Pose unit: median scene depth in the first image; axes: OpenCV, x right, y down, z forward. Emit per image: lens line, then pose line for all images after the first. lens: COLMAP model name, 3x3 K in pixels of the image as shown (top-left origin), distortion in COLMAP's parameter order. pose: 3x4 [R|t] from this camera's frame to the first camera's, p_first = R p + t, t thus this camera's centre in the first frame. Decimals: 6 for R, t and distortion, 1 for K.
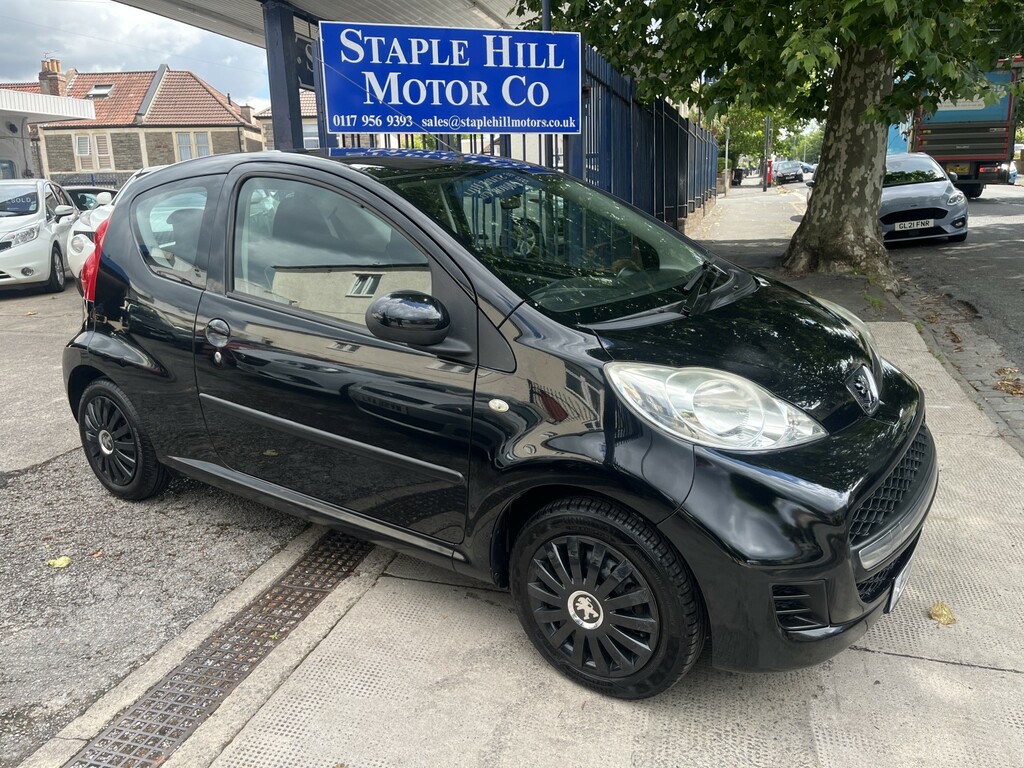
lens RADIAL K [[754.2, 0, 516.3], [0, 754.2, 383.8], [0, 0, 1]] dist [0.025530, -0.001170]
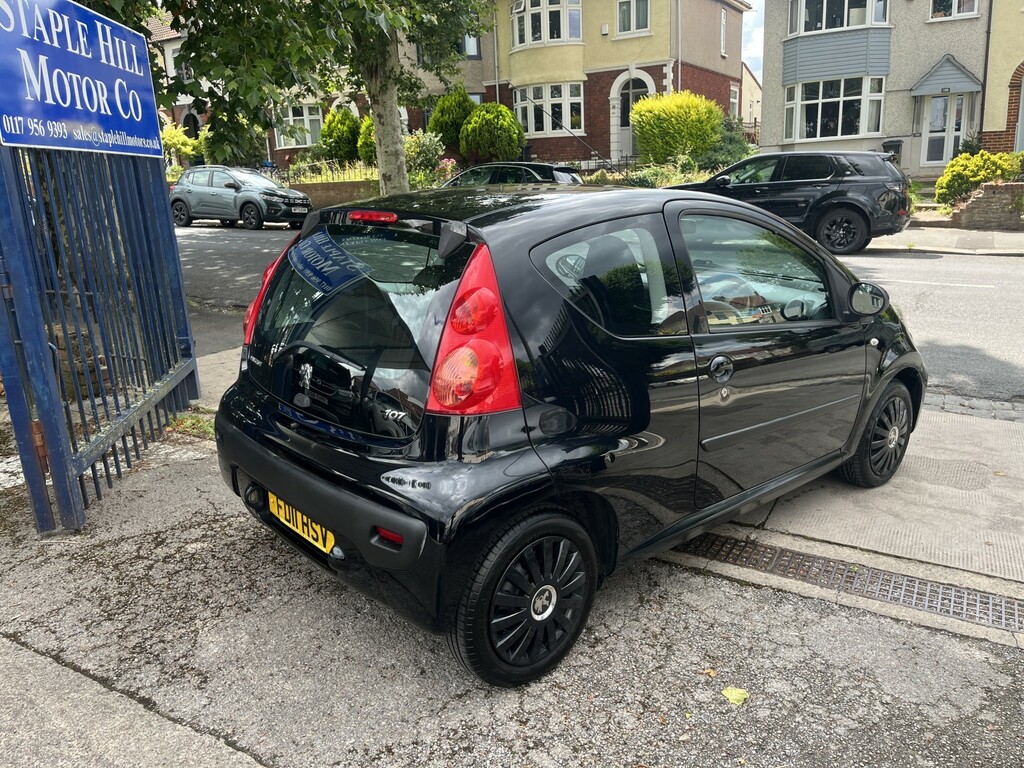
lens RADIAL K [[757.1, 0, 508.9], [0, 757.1, 369.3], [0, 0, 1]] dist [0.023775, -0.005749]
pose [[0.268023, -0.223037, 0.937239, -0.722893], [0.266966, 0.951931, 0.150189, -0.148775], [-0.925685, 0.209957, 0.314683, 0.484810]]
